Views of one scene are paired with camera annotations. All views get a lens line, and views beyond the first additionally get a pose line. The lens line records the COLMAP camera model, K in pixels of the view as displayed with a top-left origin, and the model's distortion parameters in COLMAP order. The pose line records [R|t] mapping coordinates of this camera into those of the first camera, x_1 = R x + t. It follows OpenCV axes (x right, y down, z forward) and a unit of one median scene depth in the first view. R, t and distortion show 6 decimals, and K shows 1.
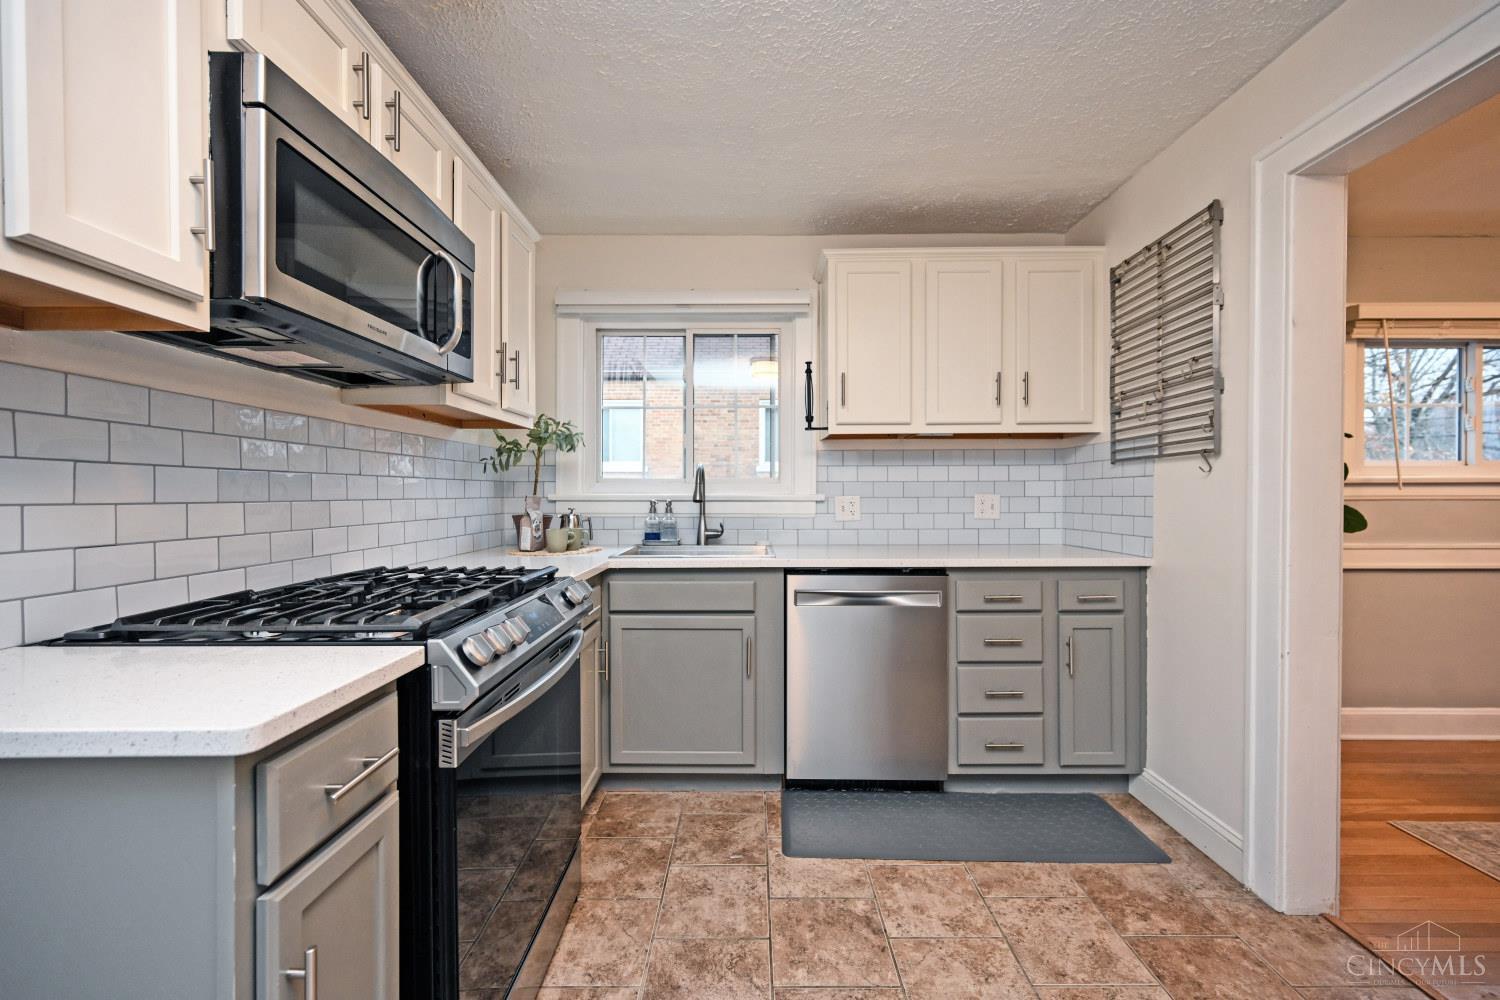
lens RADIAL K [[594.7, 0, 755.0], [0, 594.7, 497.7], [0, 0, 1]] dist [-0.001810, -0.000117]
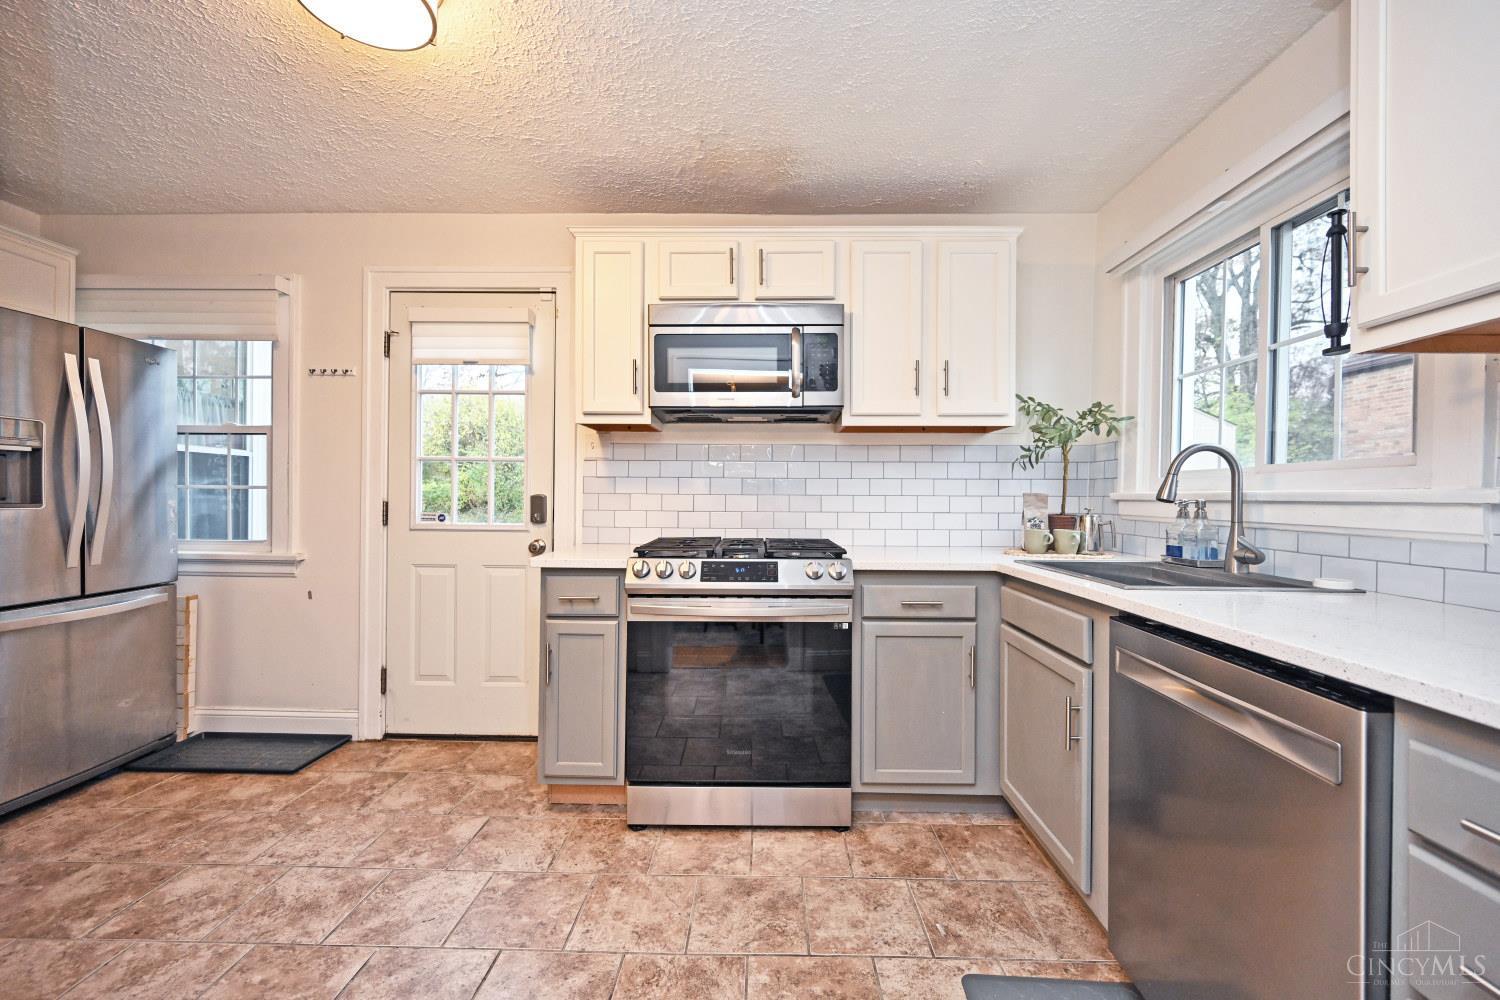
lens RADIAL K [[594.7, 0, 755.0], [0, 594.7, 499.5], [0, 0, 1]] dist [-0.001810, -0.000117]
pose [[-0.011319, 0.005312, -0.999922, 0.770405], [-0.010736, 0.999928, 0.005434, 0.007963], [0.999878, 0.010796, -0.011261, 0.727208]]
